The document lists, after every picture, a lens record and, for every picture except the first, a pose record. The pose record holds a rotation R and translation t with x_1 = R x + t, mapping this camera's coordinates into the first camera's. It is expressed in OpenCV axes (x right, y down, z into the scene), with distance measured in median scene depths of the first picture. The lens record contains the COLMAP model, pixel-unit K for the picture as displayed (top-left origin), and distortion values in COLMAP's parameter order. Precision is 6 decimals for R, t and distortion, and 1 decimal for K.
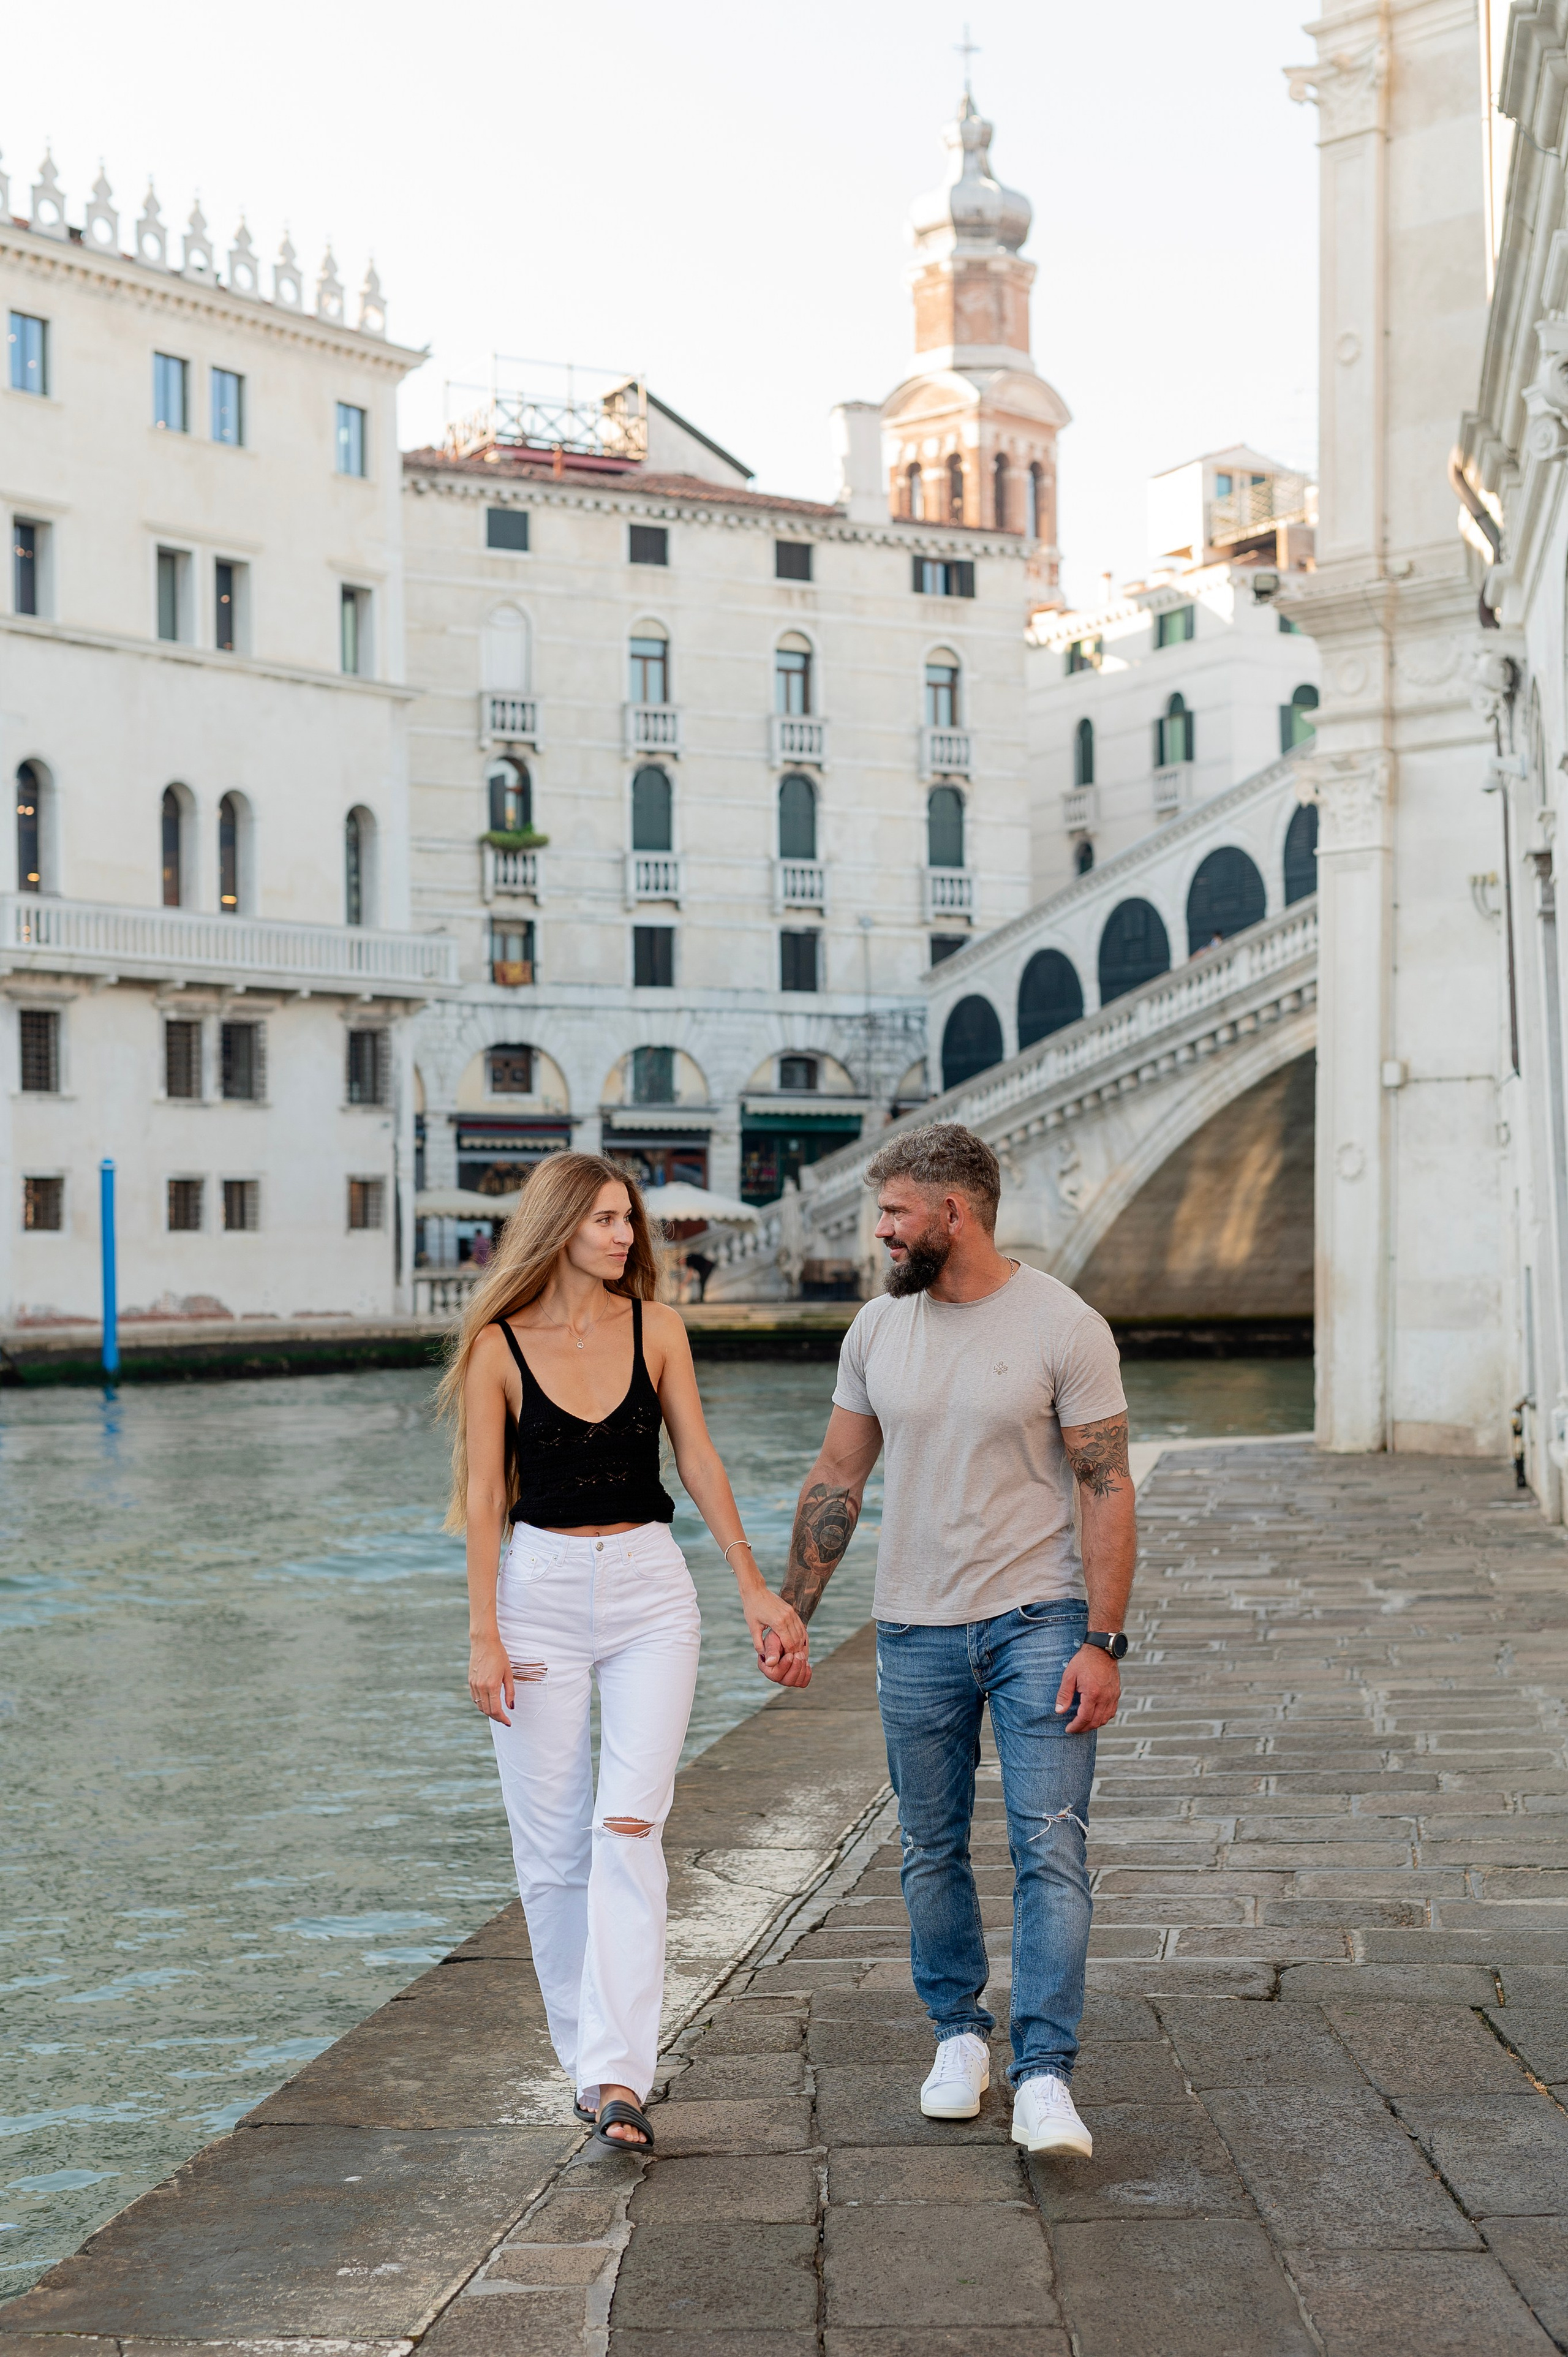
lens RADIAL K [[3196.9, 0, 779.9], [0, 3196.9, 1174.6], [0, 0, 1]] dist [-0.010525, 0.047174]
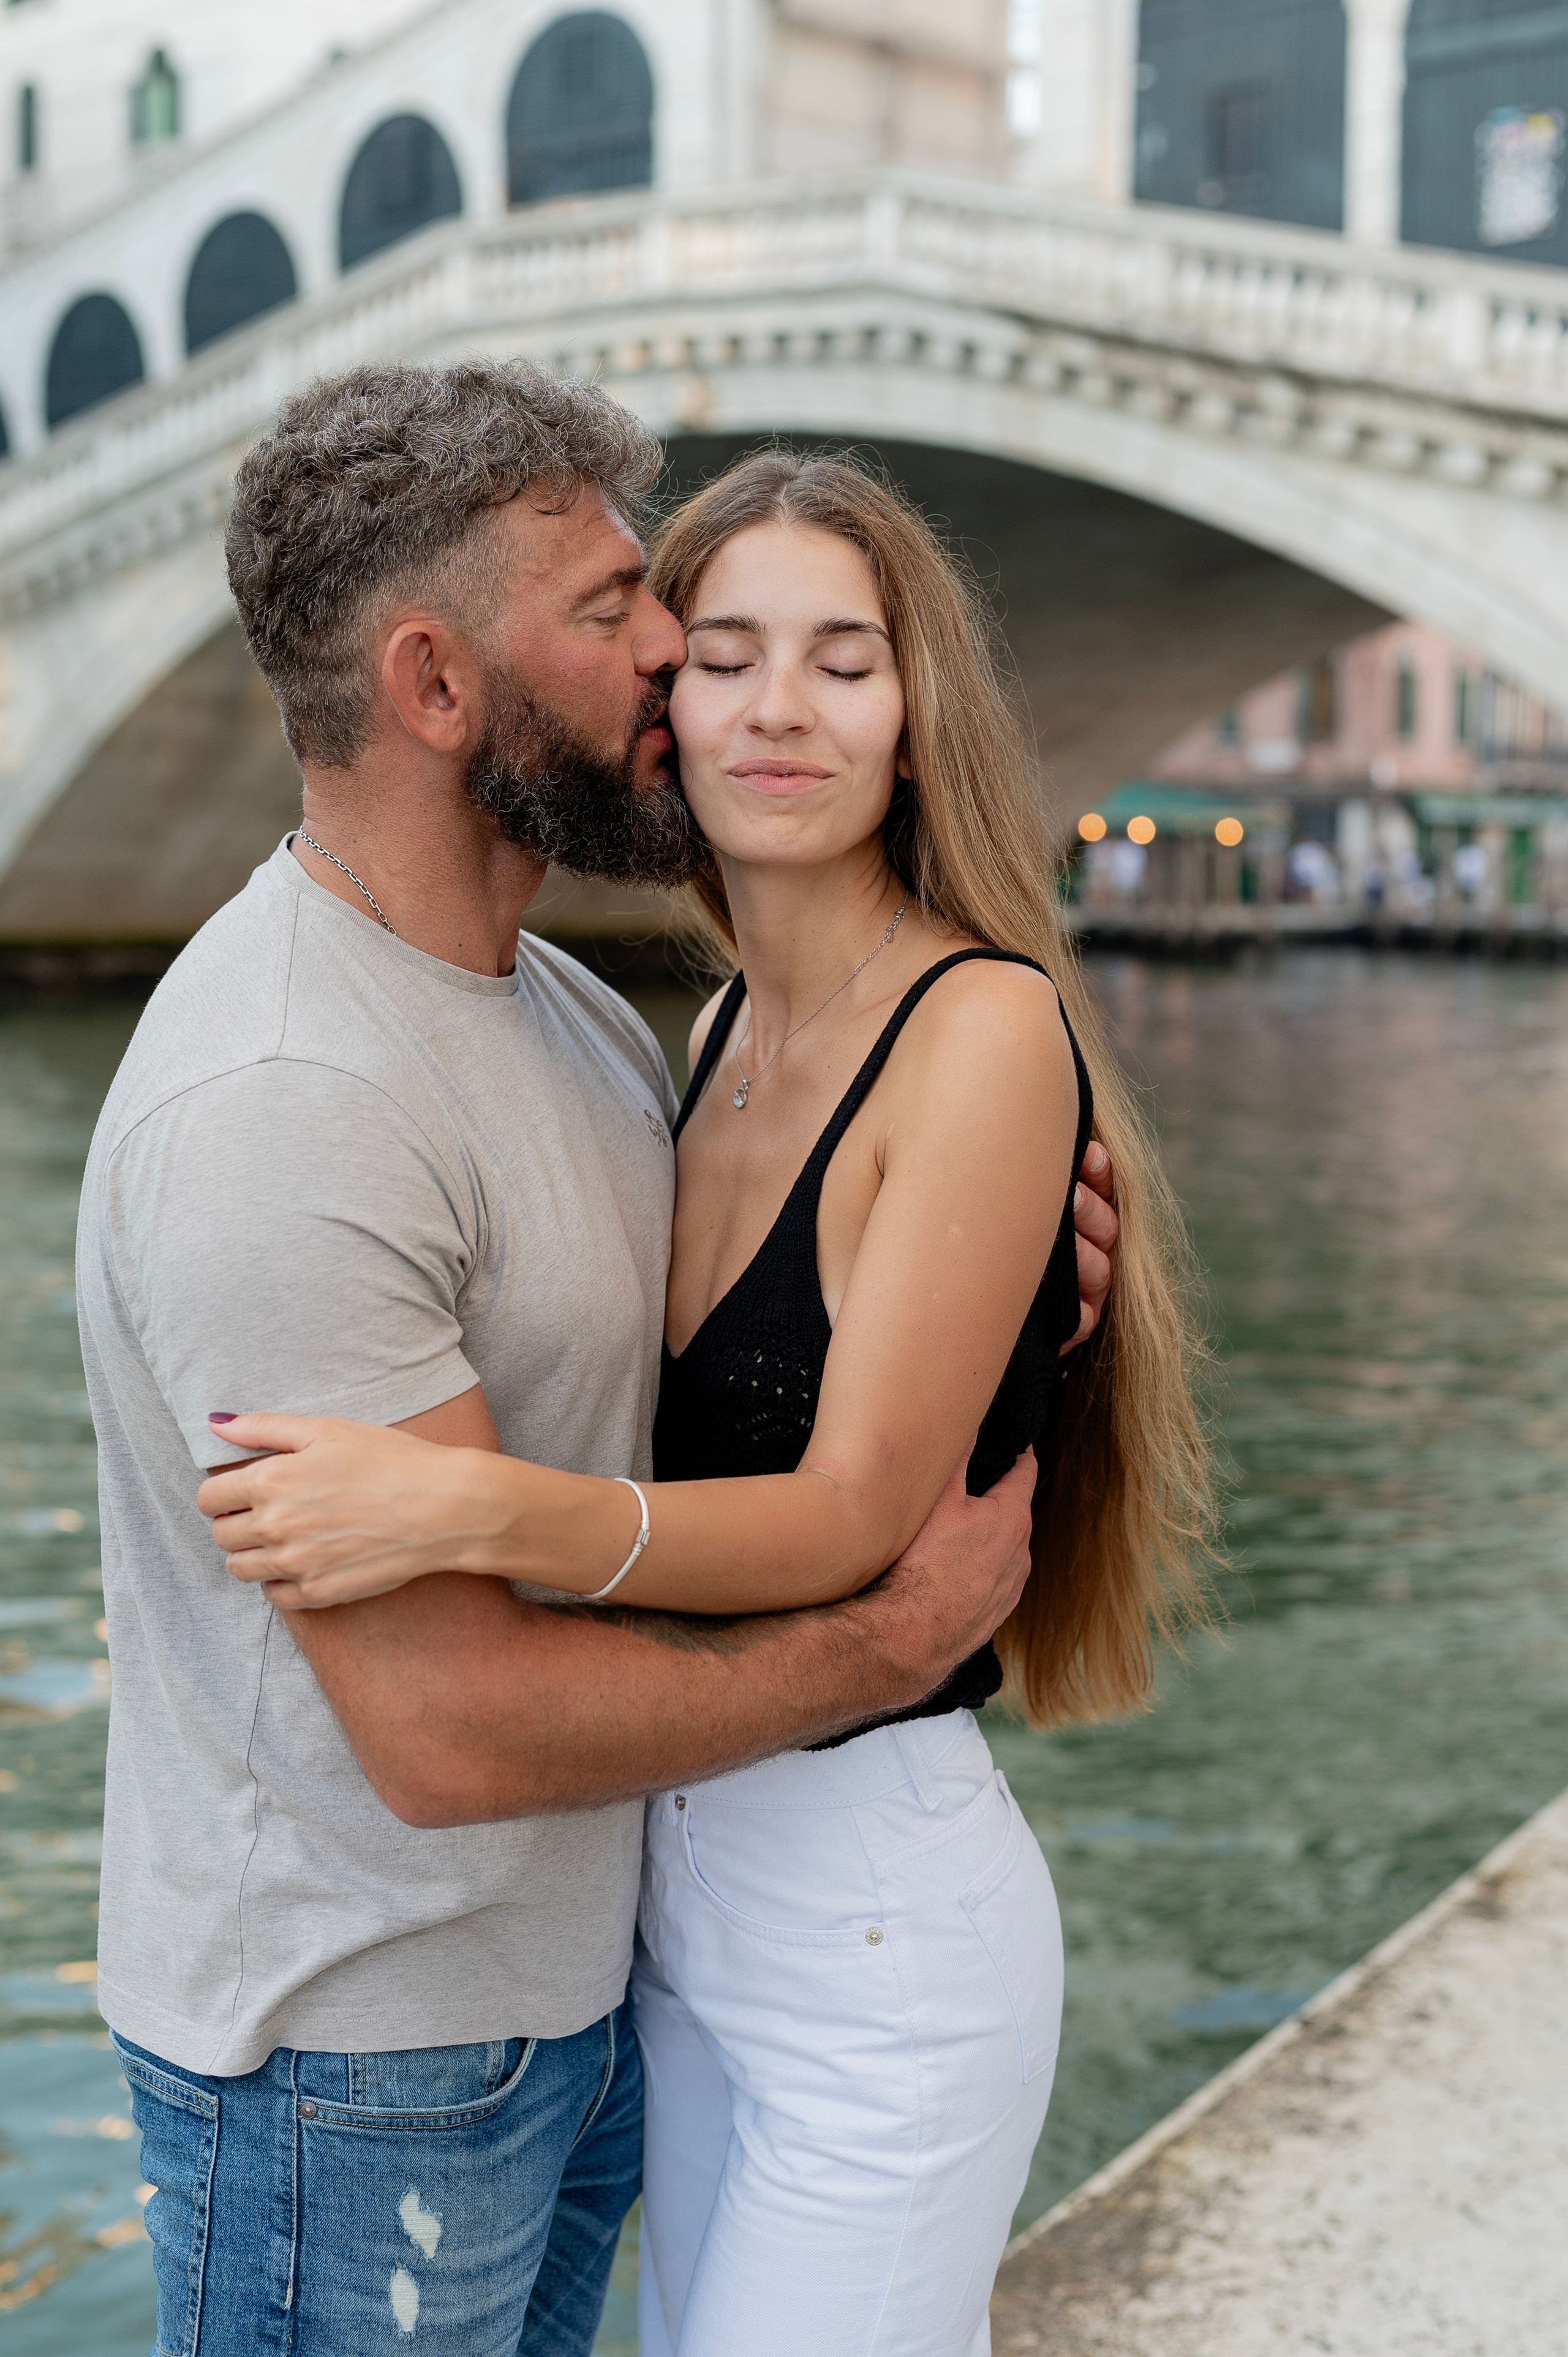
lens RADIAL K [[3267.5, 0, 832.1], [0, 3267.5, 1186.8], [0, 0, 1]] dist [0.005195, -0.017127]
pose [[0.946546, -0.012943, 0.322310, 0.032311], [-0.030211, 0.991246, 0.128529, 0.004330], [-0.321151, -0.131395, 0.937868, 0.273828]]
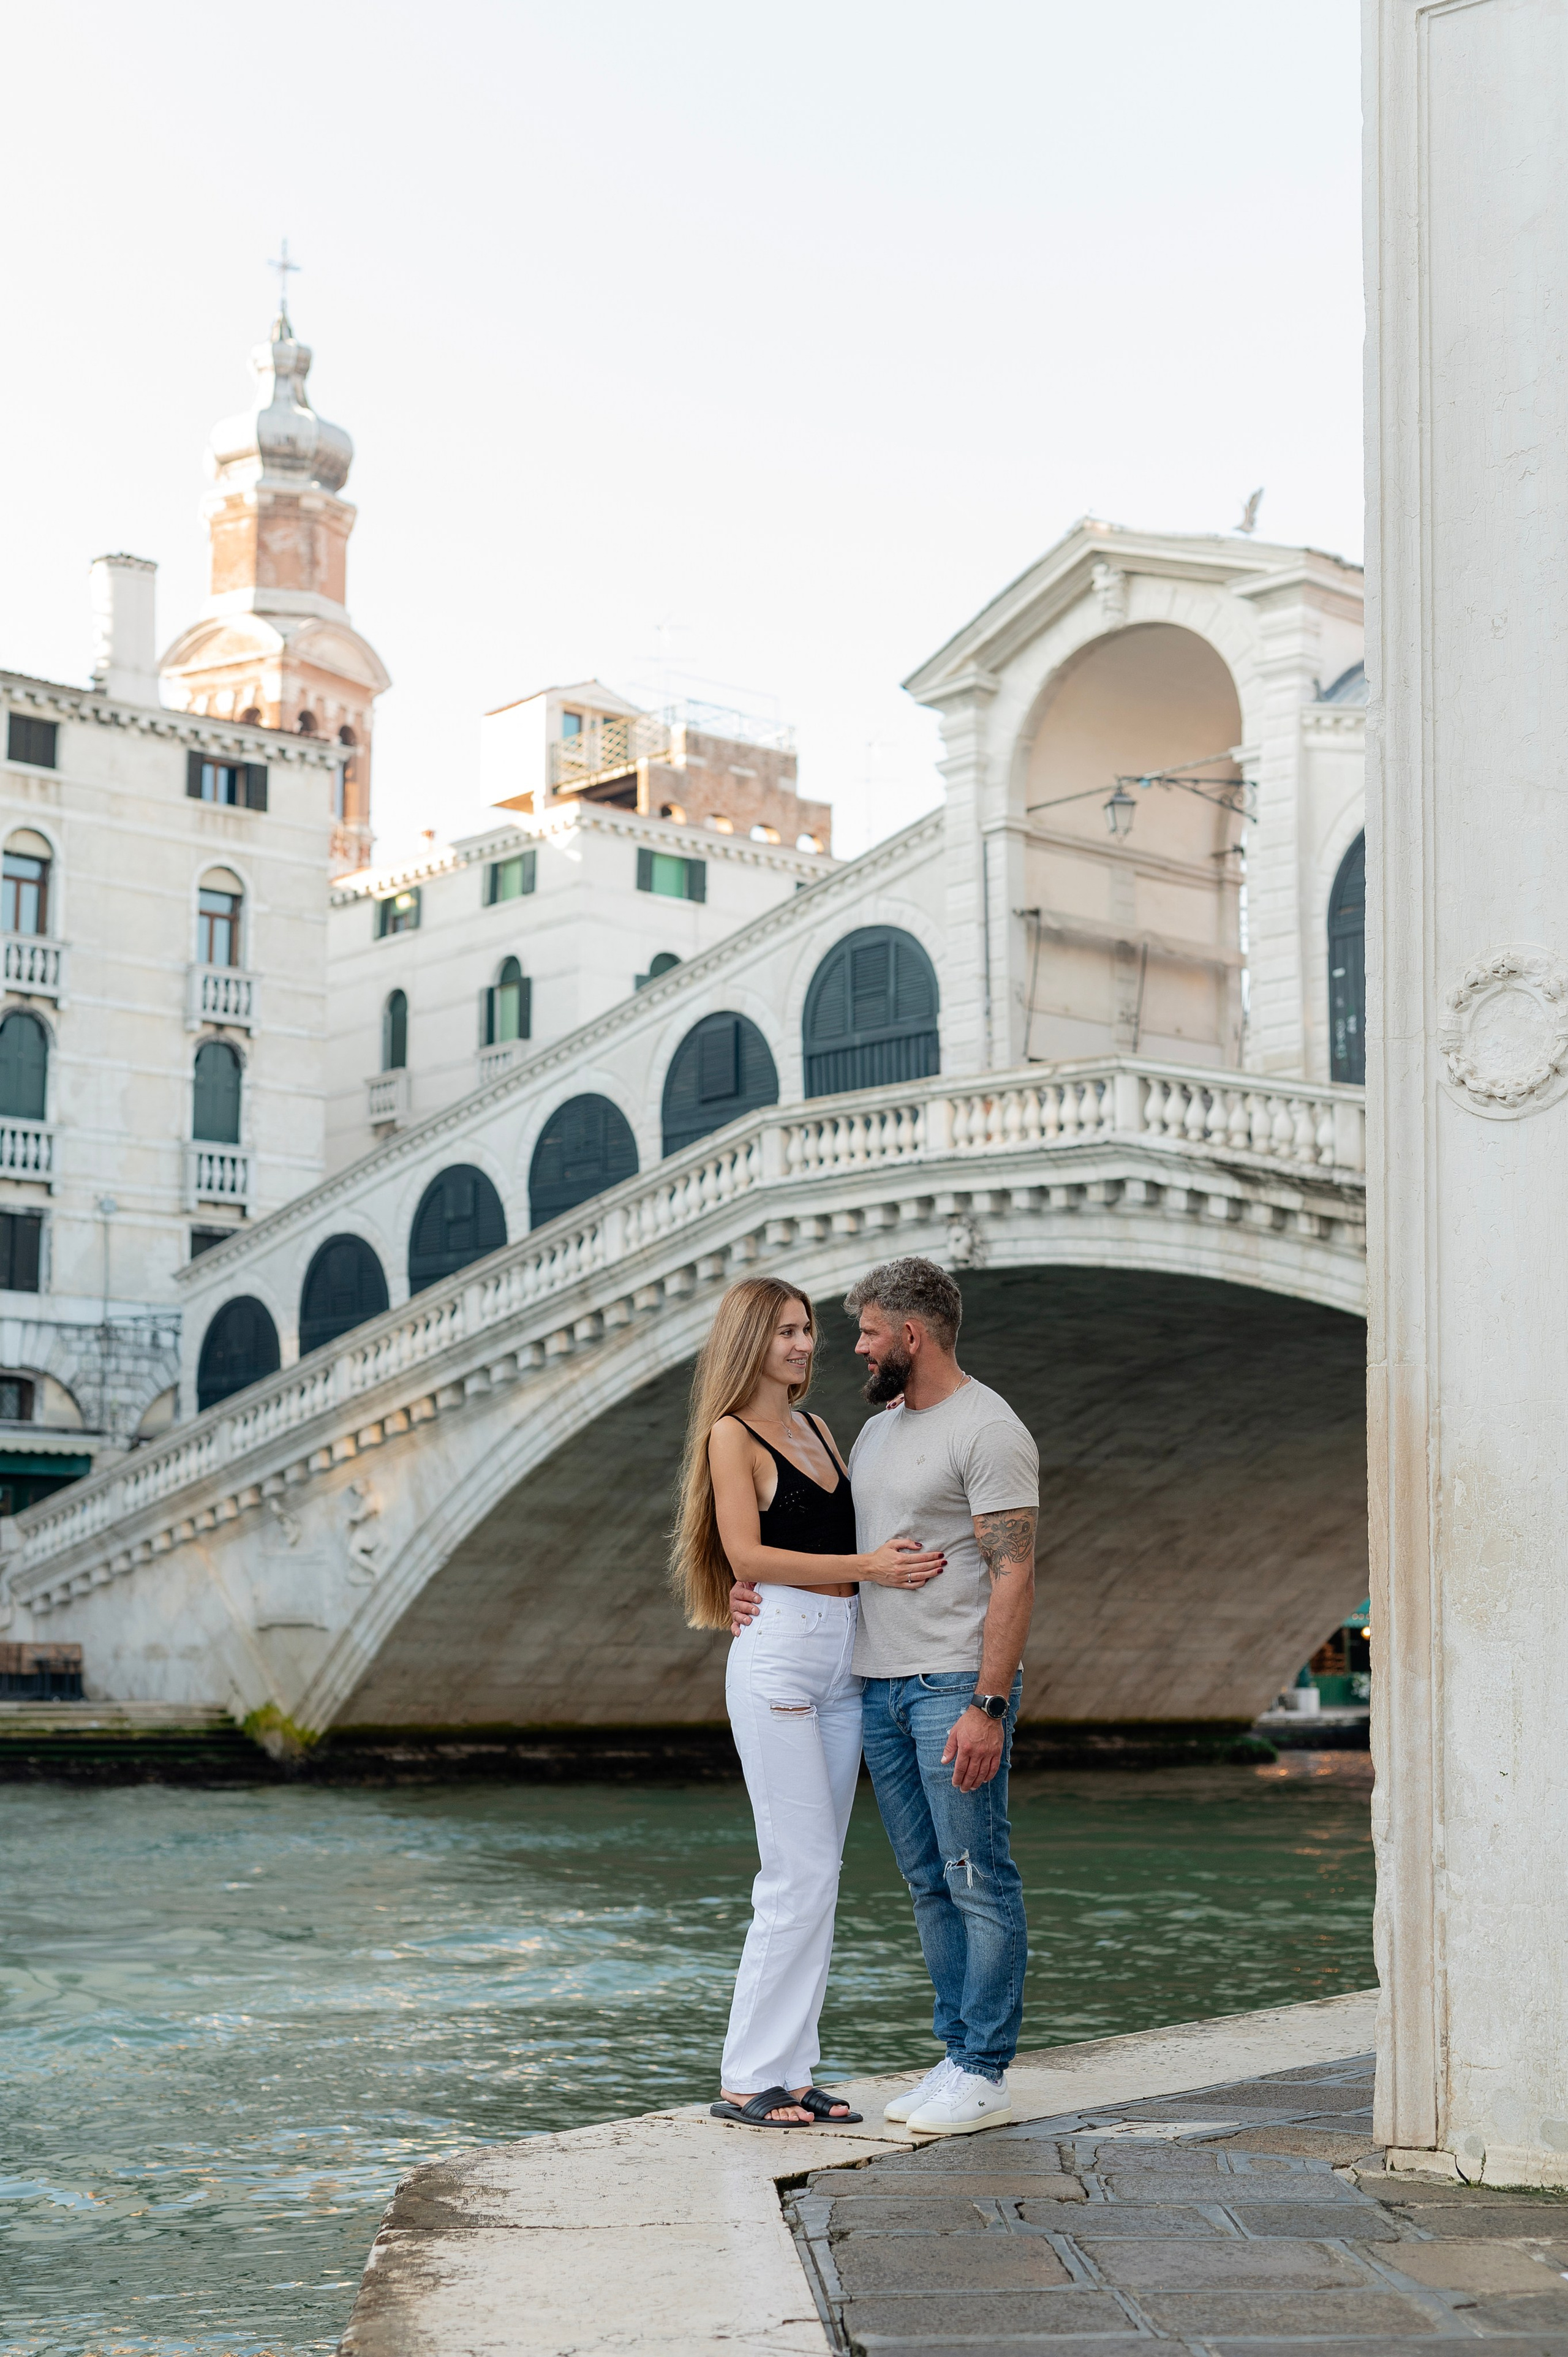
lens RADIAL K [[3257.3, 0, 770.6], [0, 3257.3, 1172.6], [0, 0, 1]] dist [0.002910, 0.035911]
pose [[0.976504, 0.044414, 0.210874, 0.017834], [-0.017427, 0.991601, -0.128153, 0.011734], [-0.214795, 0.121467, 0.969076, 0.211116]]
